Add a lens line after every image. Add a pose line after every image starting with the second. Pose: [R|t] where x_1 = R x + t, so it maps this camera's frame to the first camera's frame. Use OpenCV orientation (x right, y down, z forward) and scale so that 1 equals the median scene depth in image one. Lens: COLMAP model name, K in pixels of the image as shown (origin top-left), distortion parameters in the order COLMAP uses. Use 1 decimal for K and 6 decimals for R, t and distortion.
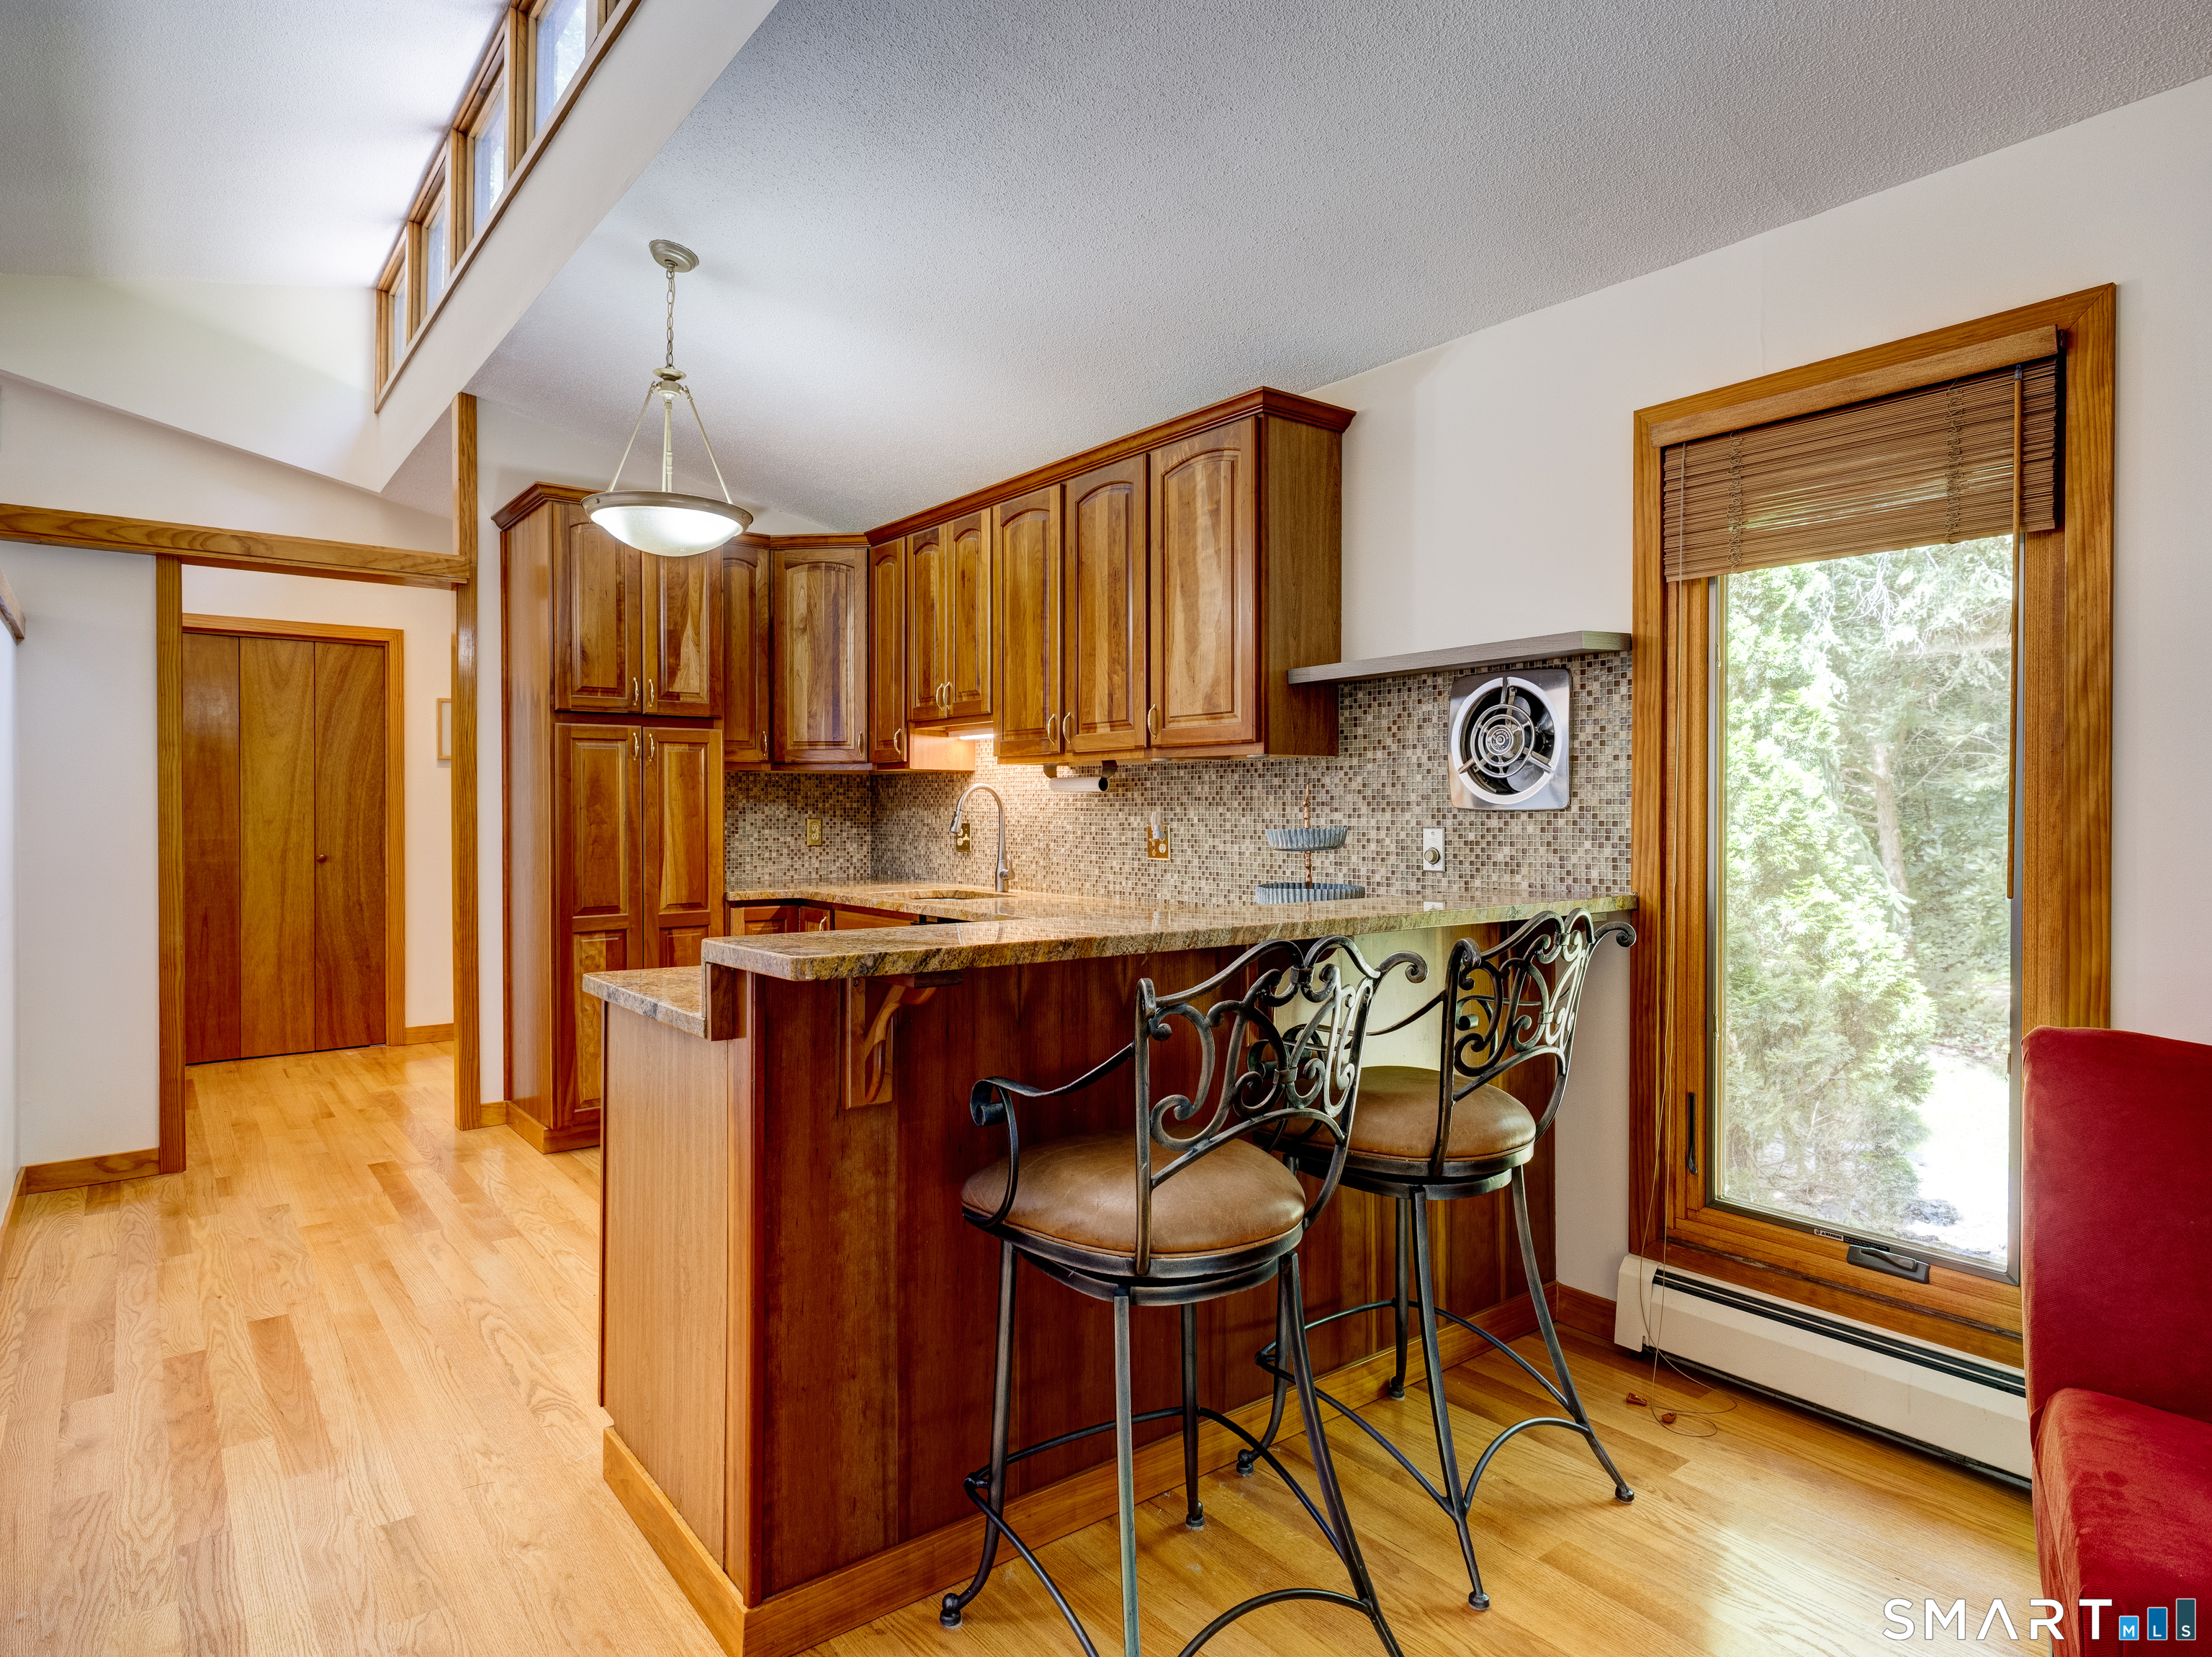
lens RADIAL K [[1241.8, 0, 1111.2], [0, 1241.8, 813.6], [0, 0, 1]] dist [0.000780, 0.000274]
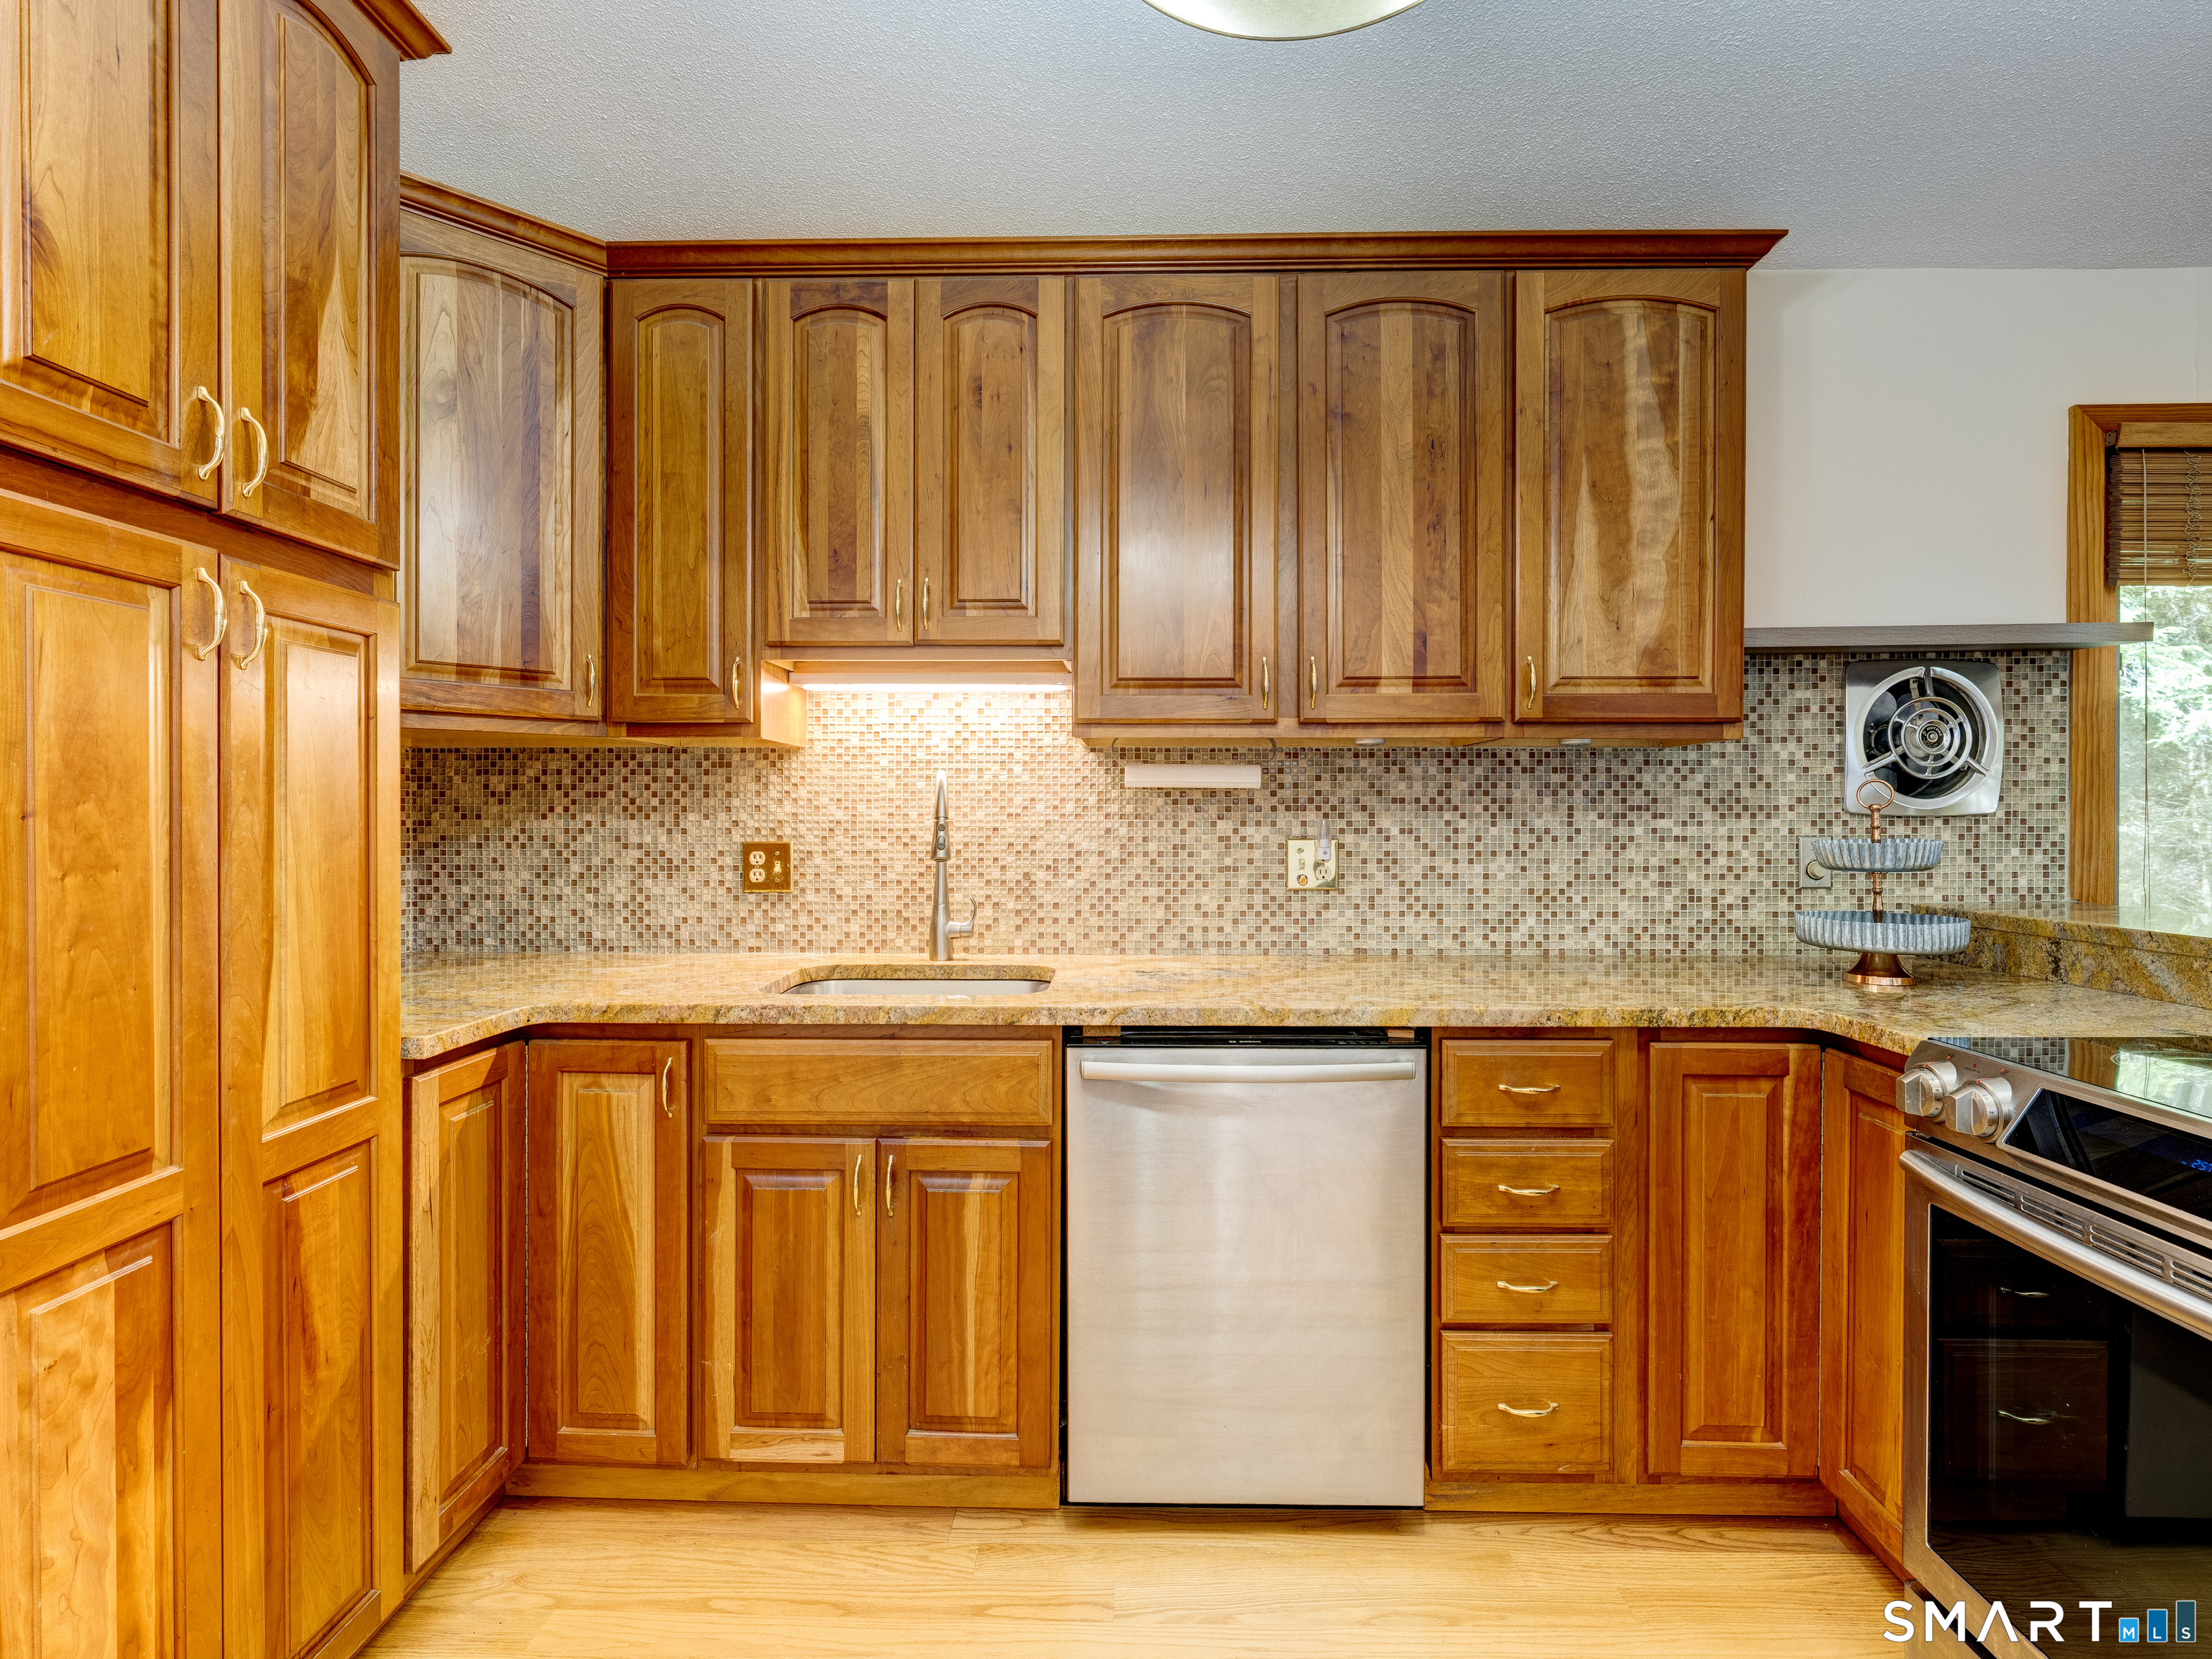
lens RADIAL K [[1065.3, 0, 1109.1], [0, 1065.3, 821.5], [0, 0, 1]] dist [-0.003303, 0.000052]
pose [[0.638419, -0.005580, 0.769669, -0.627286], [0.004657, 0.999983, 0.003386, -0.003718], [-0.769675, 0.001422, 0.638434, 0.937363]]
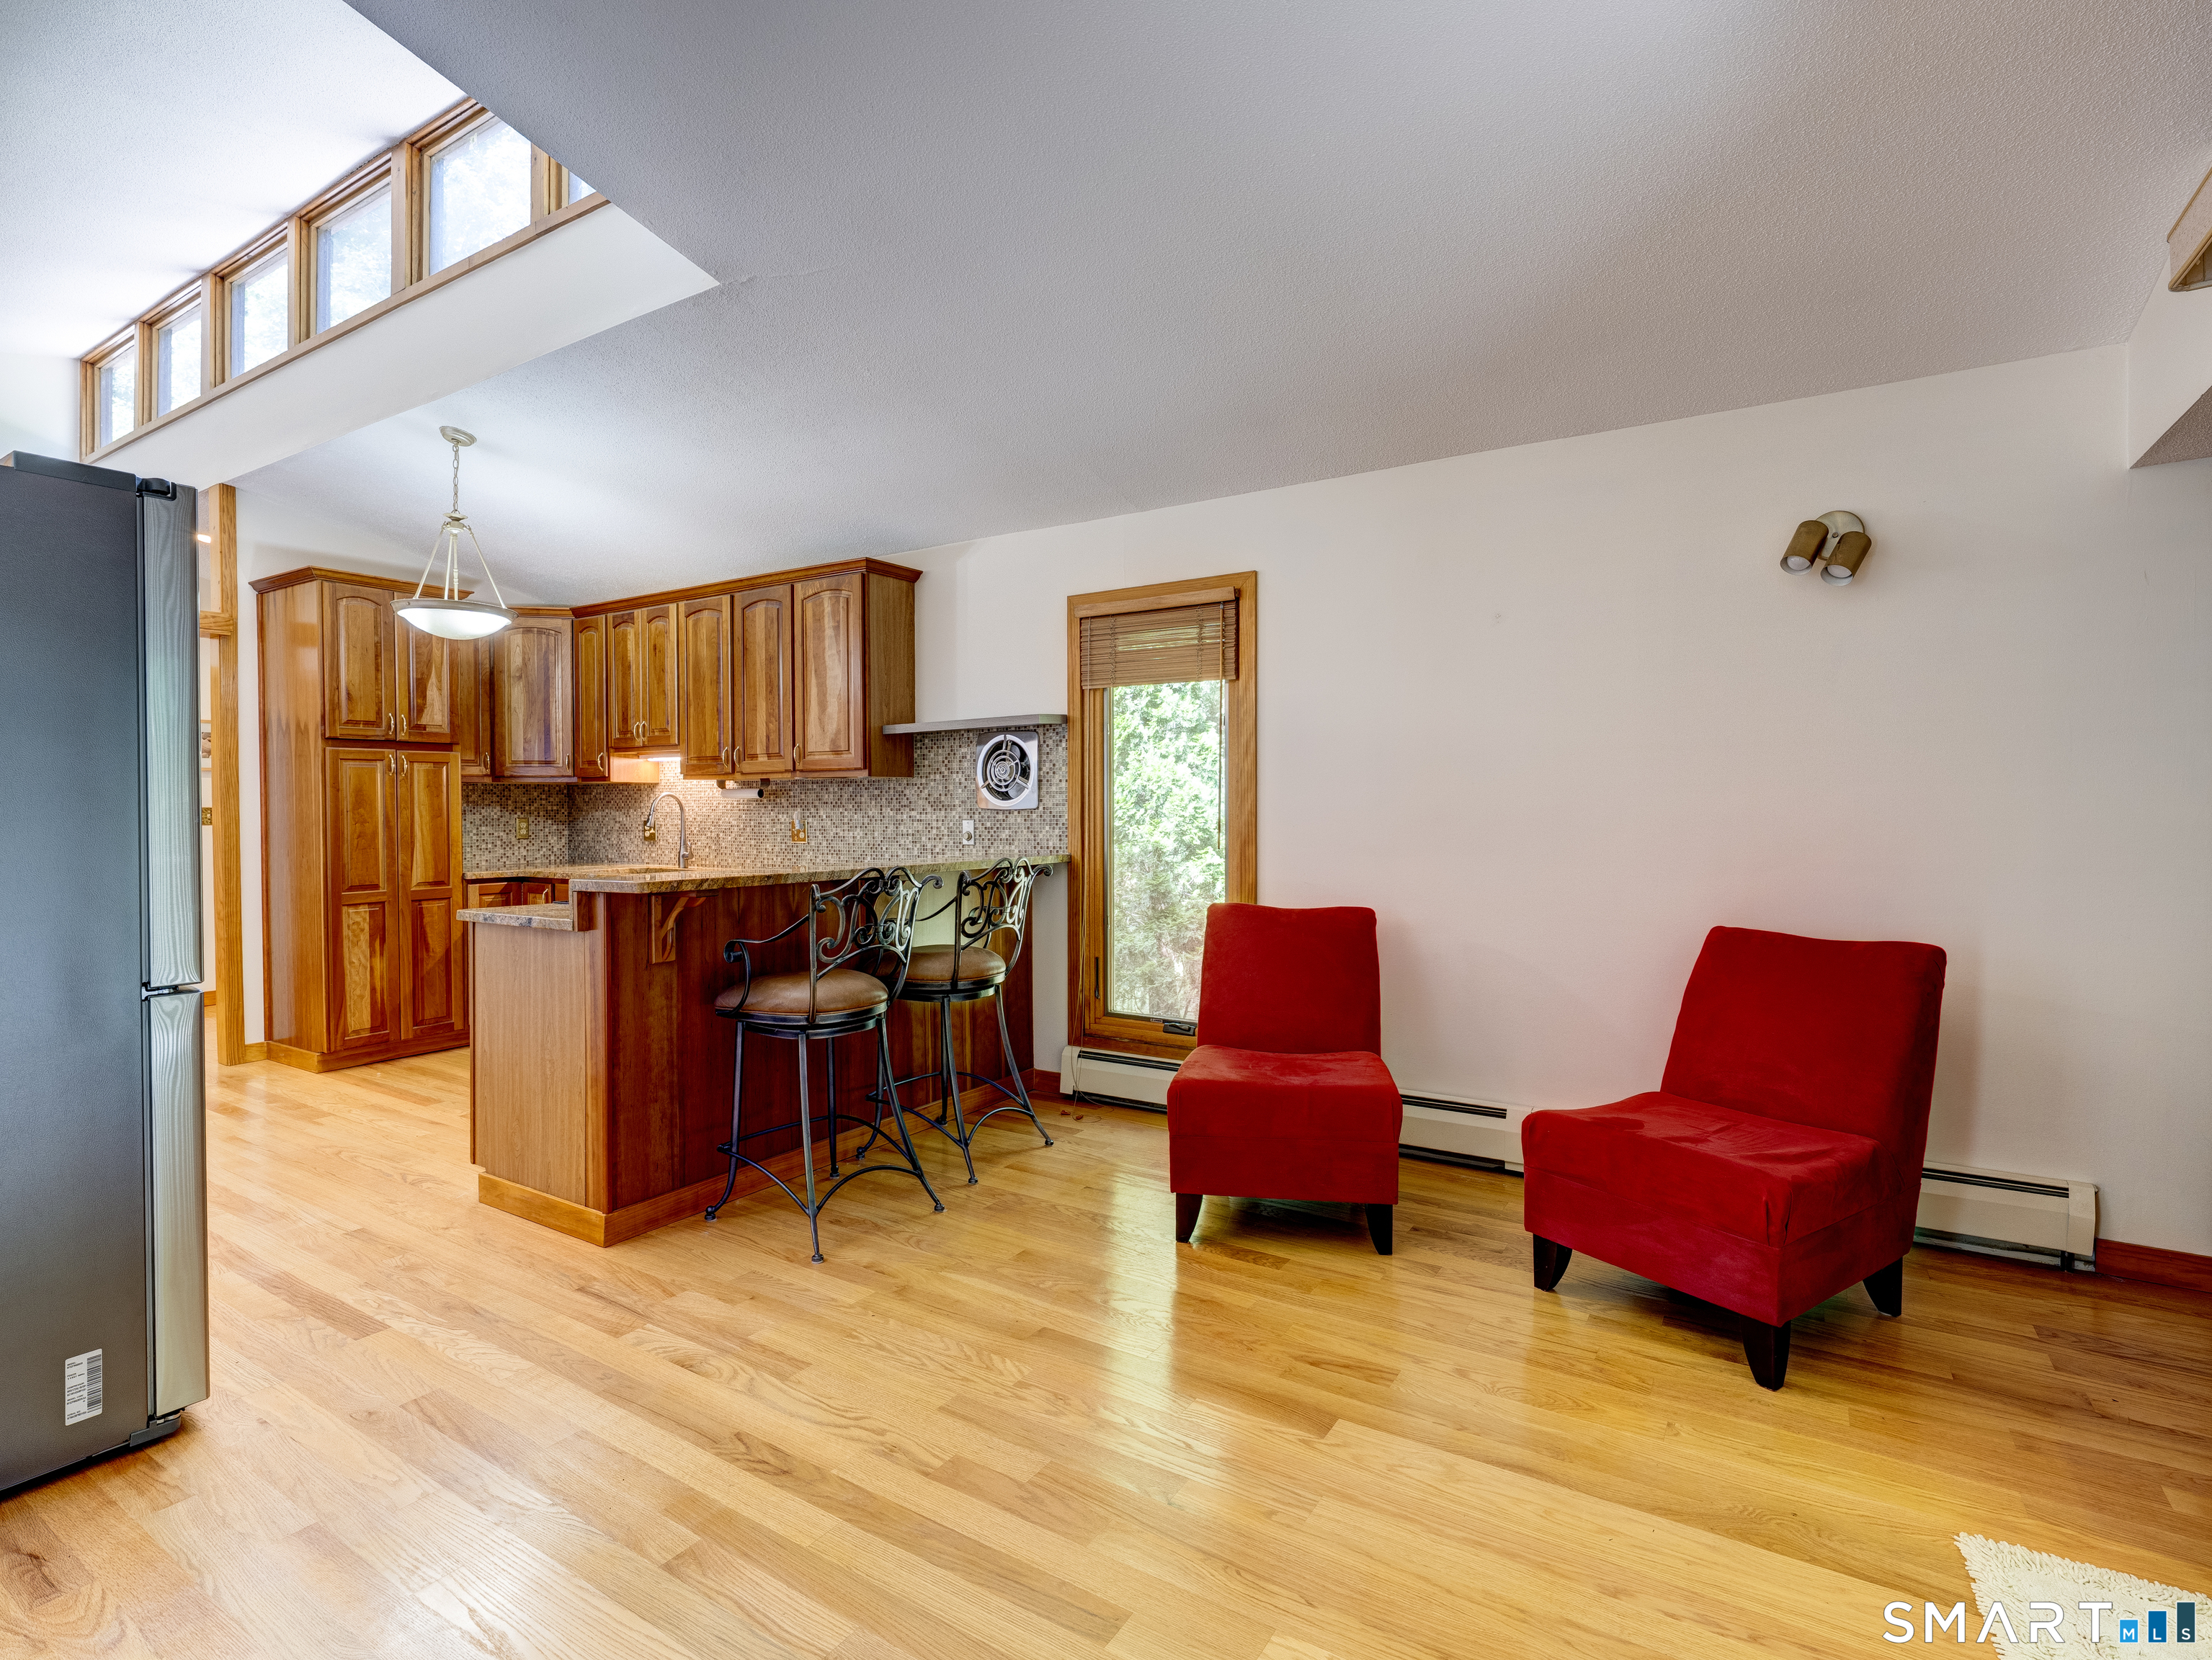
lens RADIAL K [[1065.3, 0, 1104.9], [0, 1065.3, 819.2], [0, 0, 1]] dist [-0.003303, 0.000052]
pose [[0.943385, -0.008592, 0.331590, -0.054324], [0.006281, 0.999948, 0.008040, -0.000040], [-0.331641, -0.005502, 0.943389, -0.476696]]
